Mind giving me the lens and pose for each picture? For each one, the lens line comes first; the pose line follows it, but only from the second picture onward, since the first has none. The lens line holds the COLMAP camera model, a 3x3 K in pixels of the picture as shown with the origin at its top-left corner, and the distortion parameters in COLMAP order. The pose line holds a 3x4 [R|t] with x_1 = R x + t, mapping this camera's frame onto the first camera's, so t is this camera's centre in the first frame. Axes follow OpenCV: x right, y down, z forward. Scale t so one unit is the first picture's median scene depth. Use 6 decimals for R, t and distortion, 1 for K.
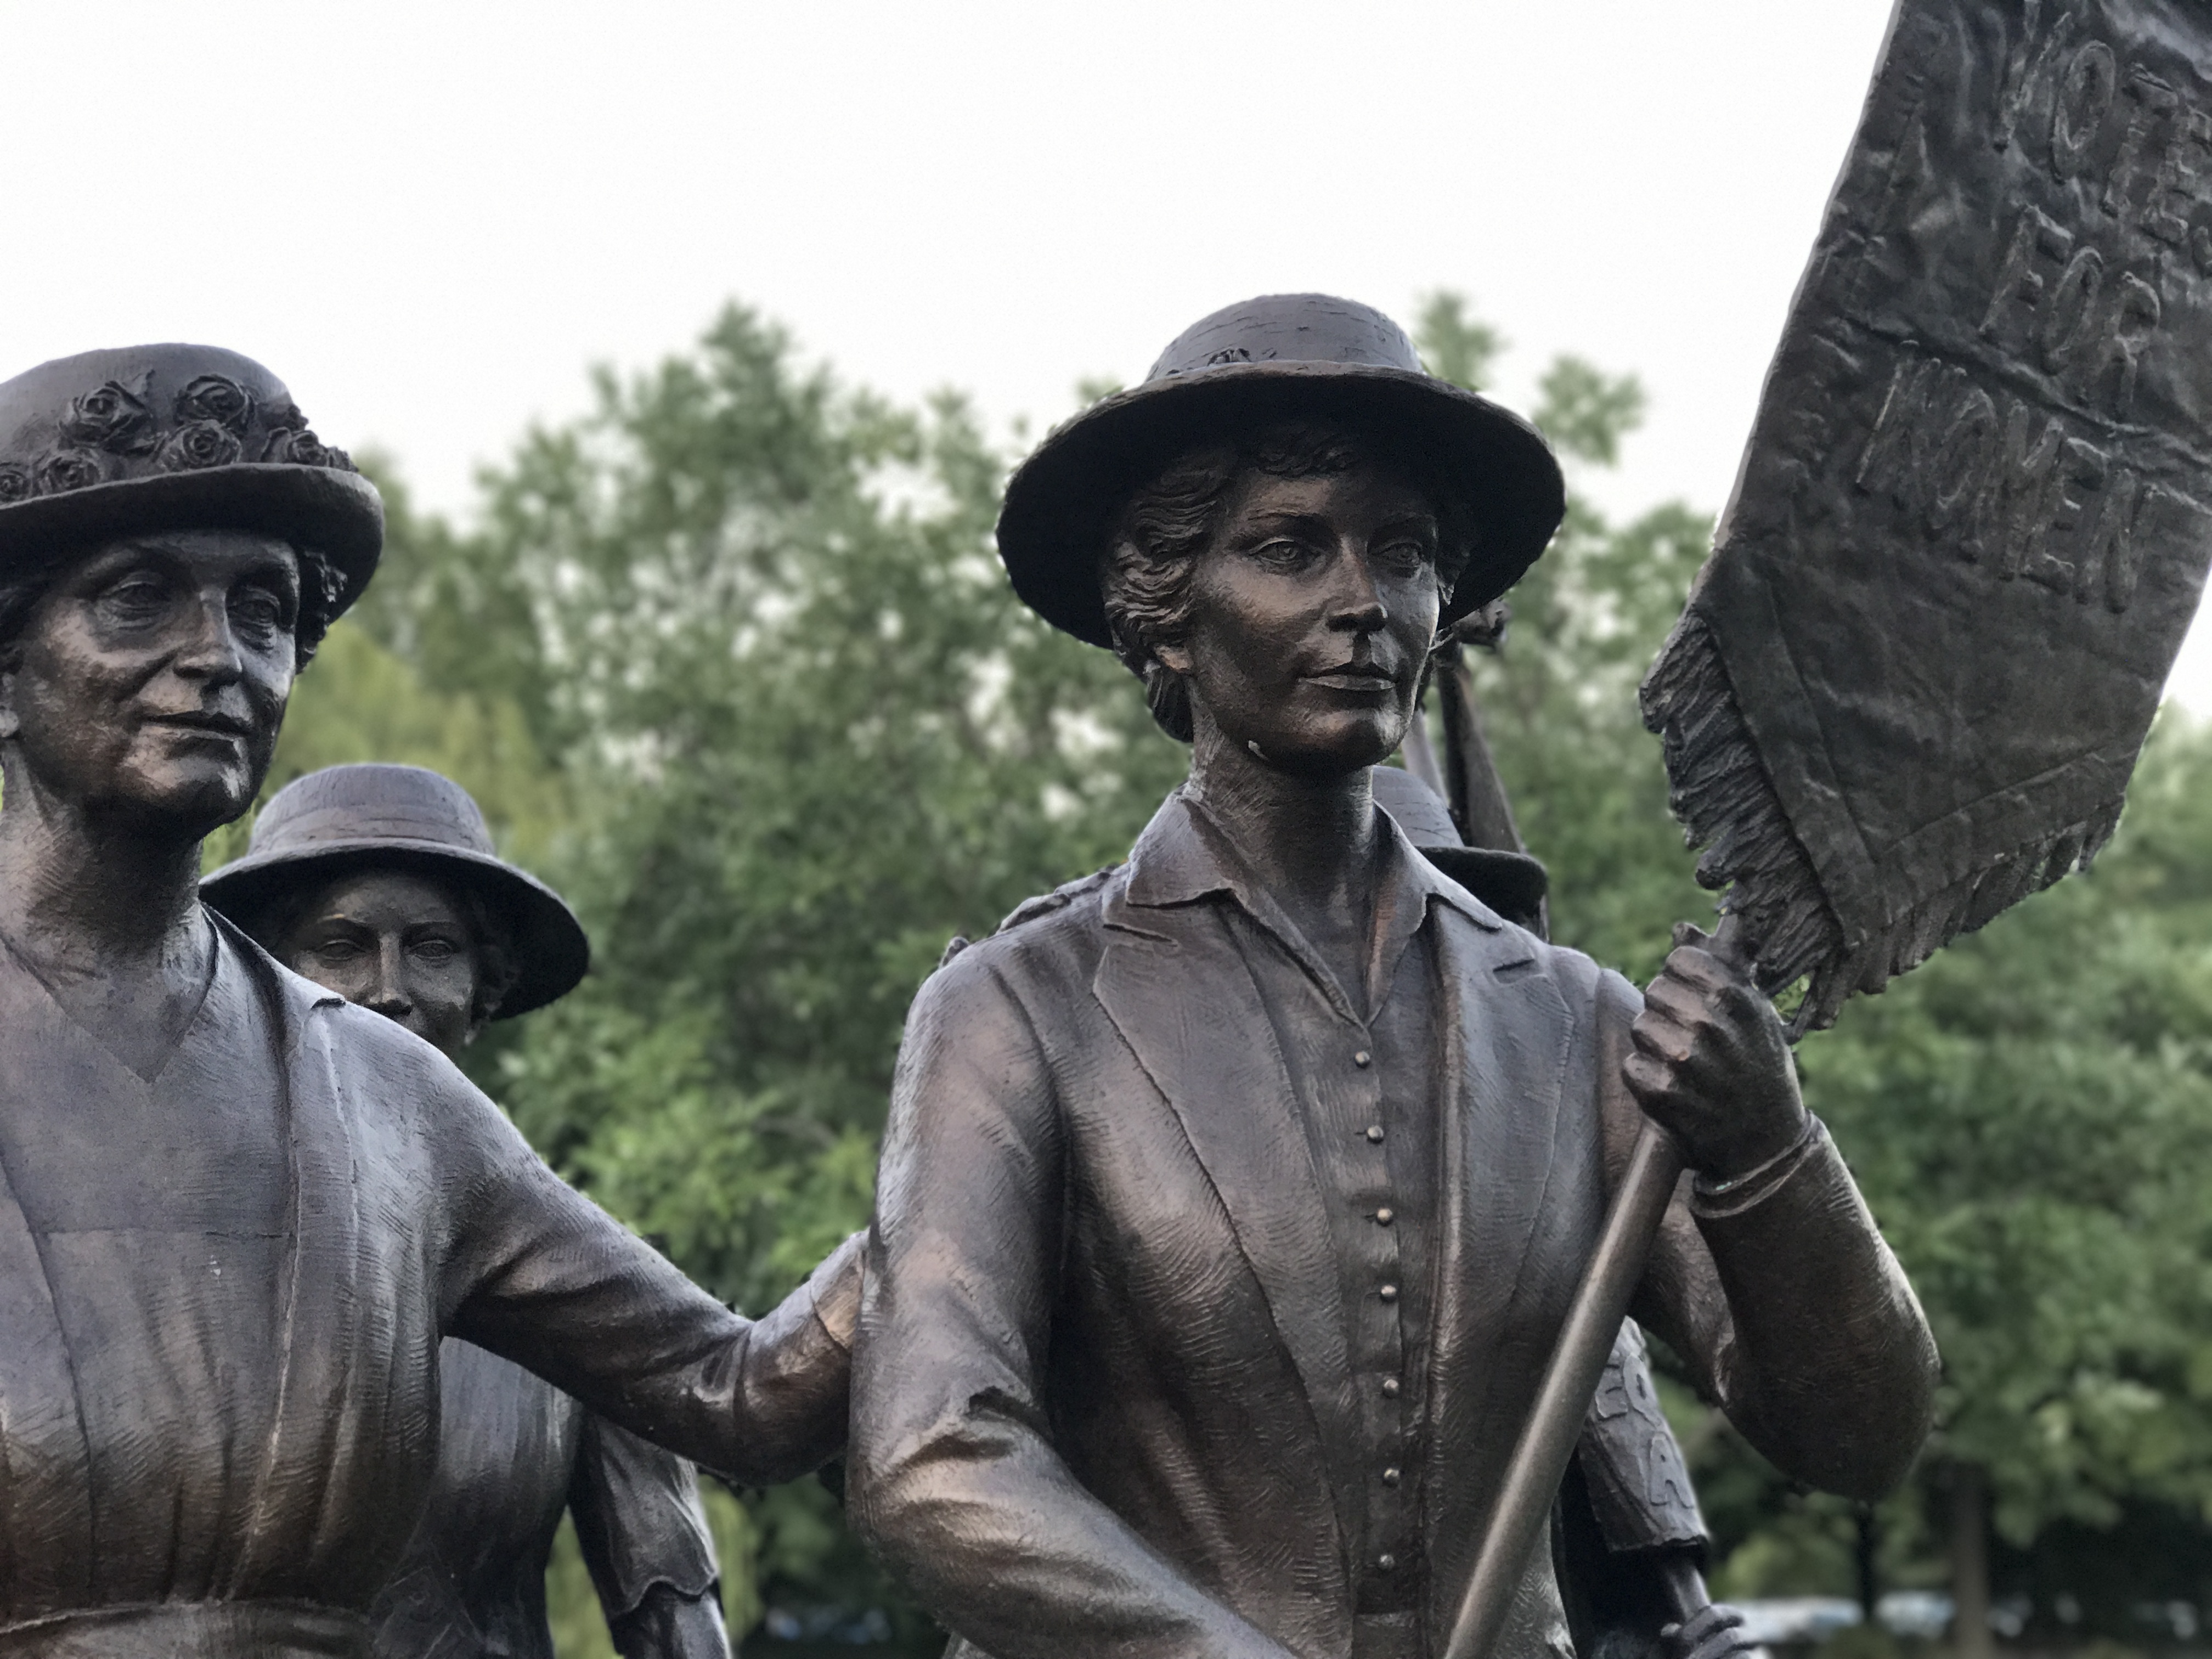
lens RADIAL K [[3700.6, 0, 1106.2], [0, 3700.6, 834.7], [0, 0, 1]] dist [0.031380, 0.000000]
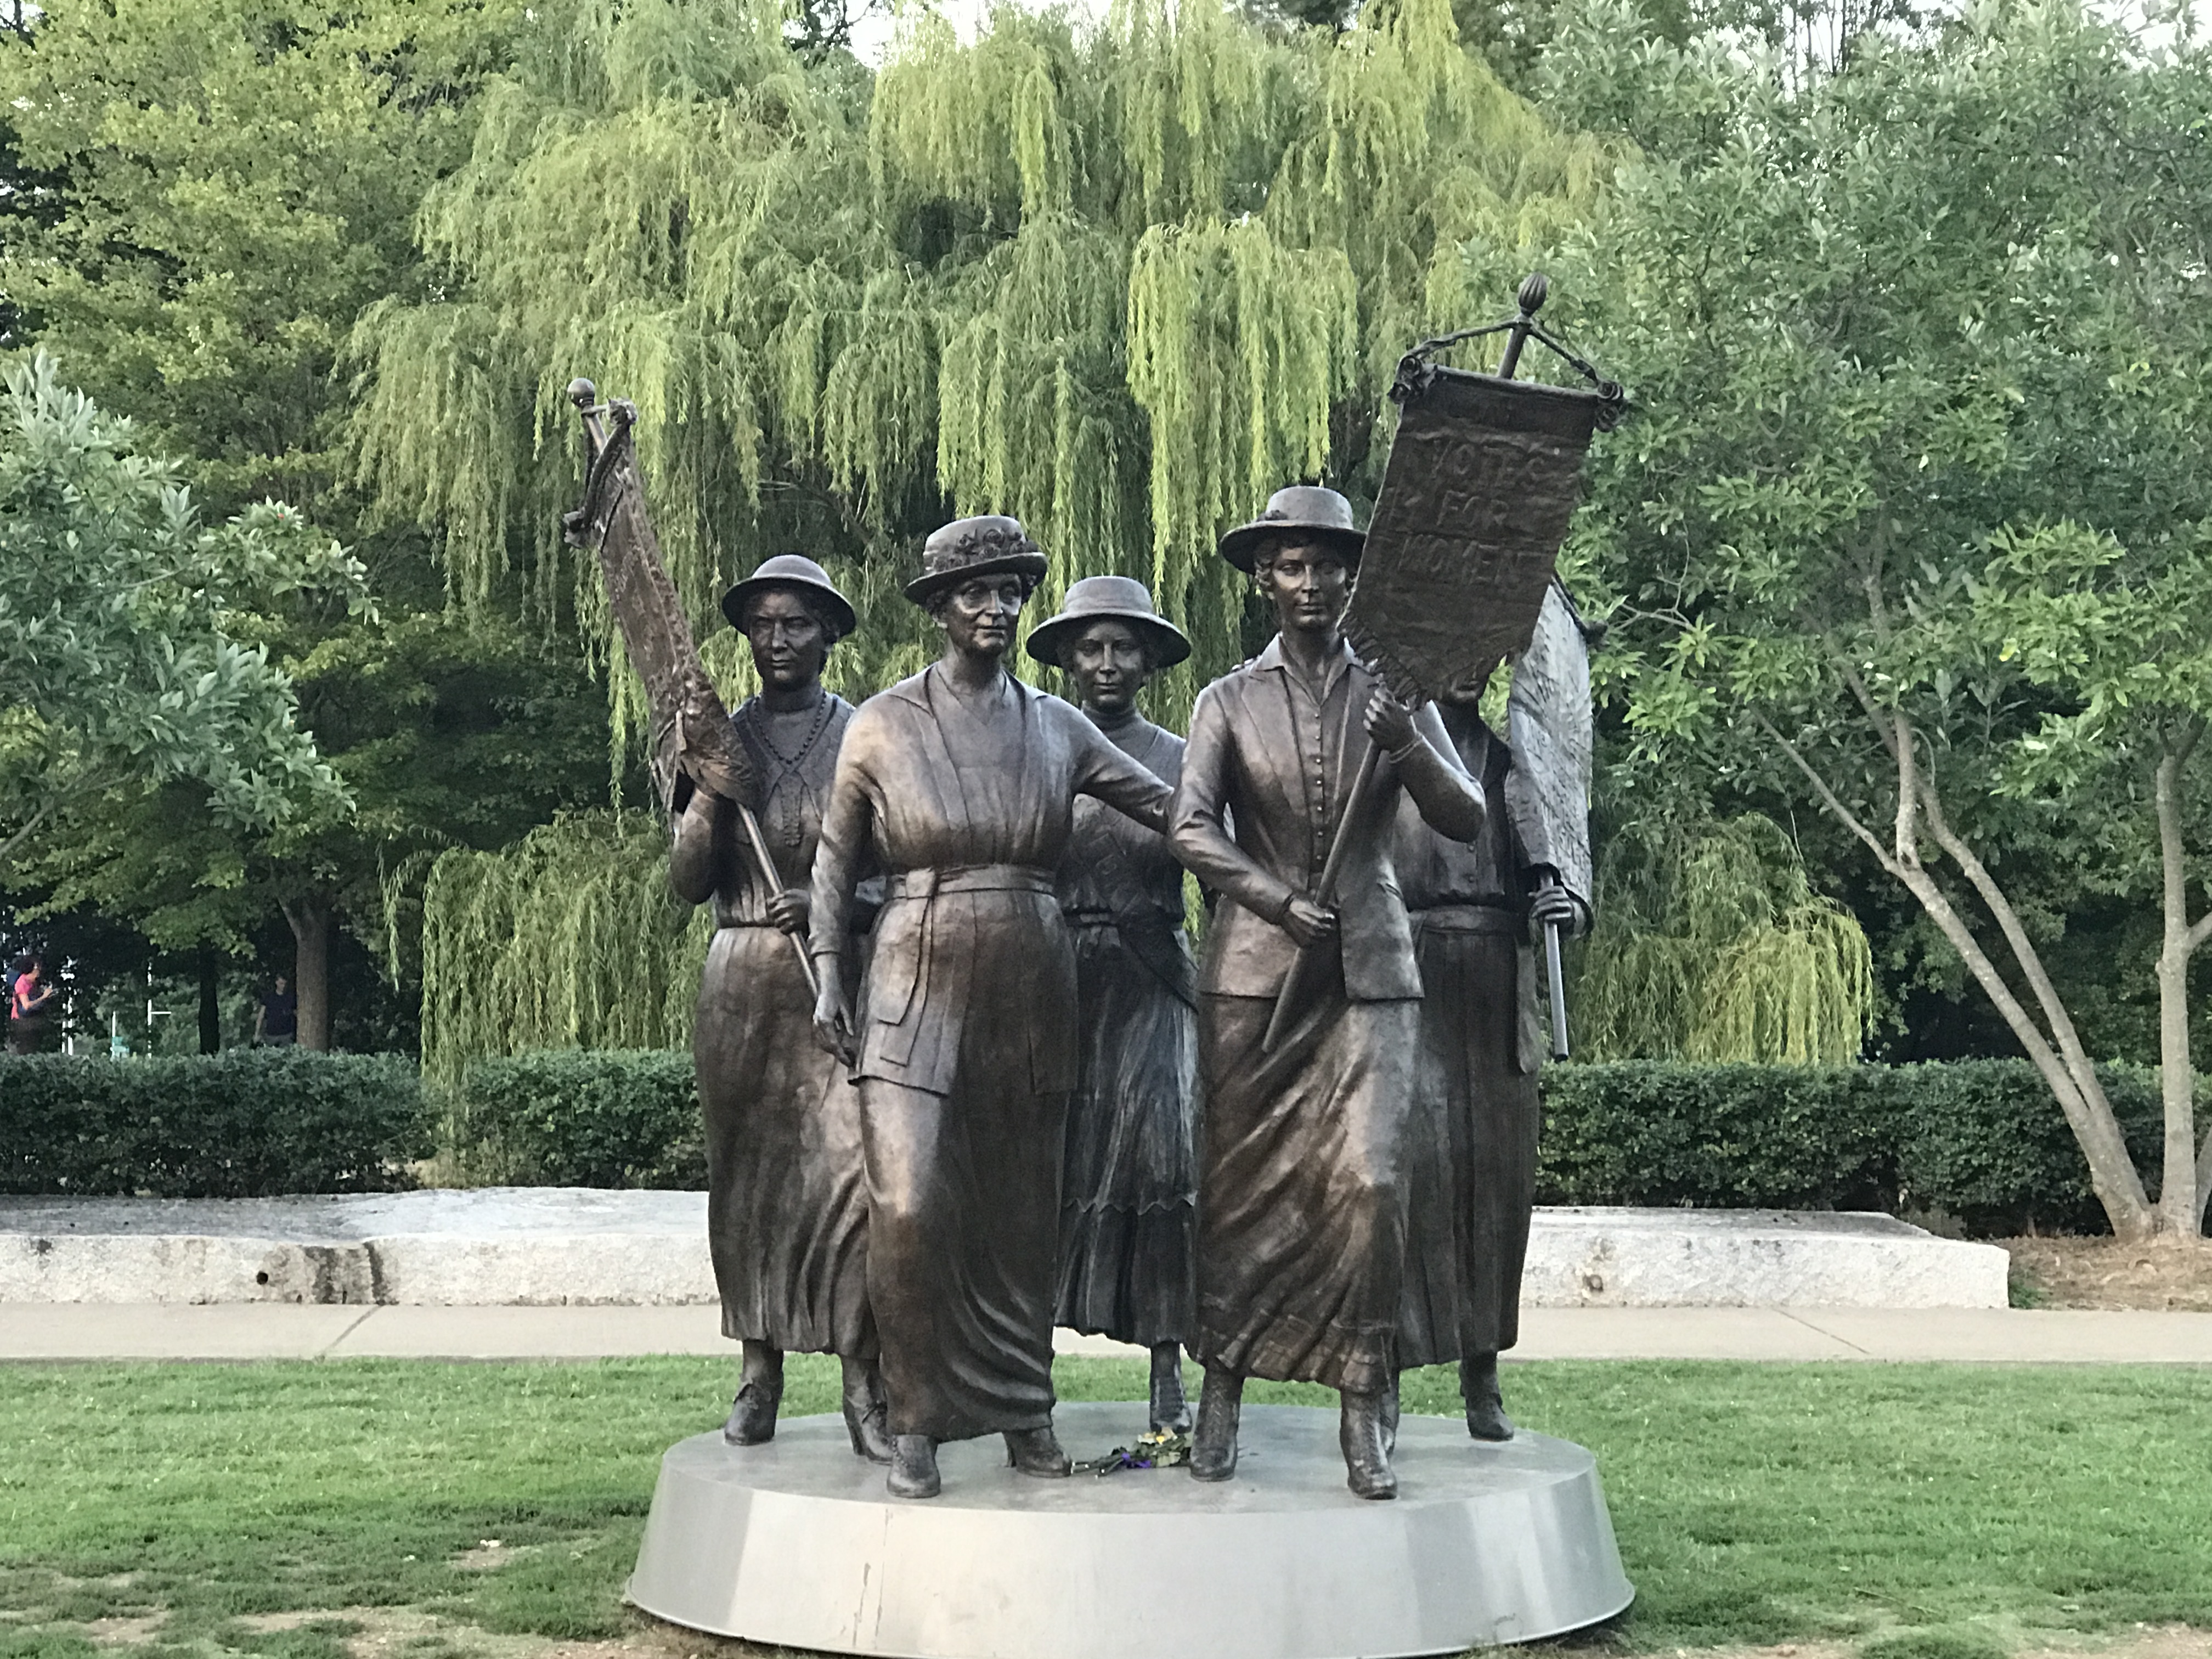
lens RADIAL K [[4349.8, 0, 1104.9], [0, 4349.8, 829.1], [0, 0, 1]] dist [-0.044881, 0.000000]
pose [[0.950108, 0.004139, -0.311893, 1.167367], [0.043174, 0.988542, 0.144639, -0.438210], [0.308918, -0.150888, 0.939043, -2.941193]]
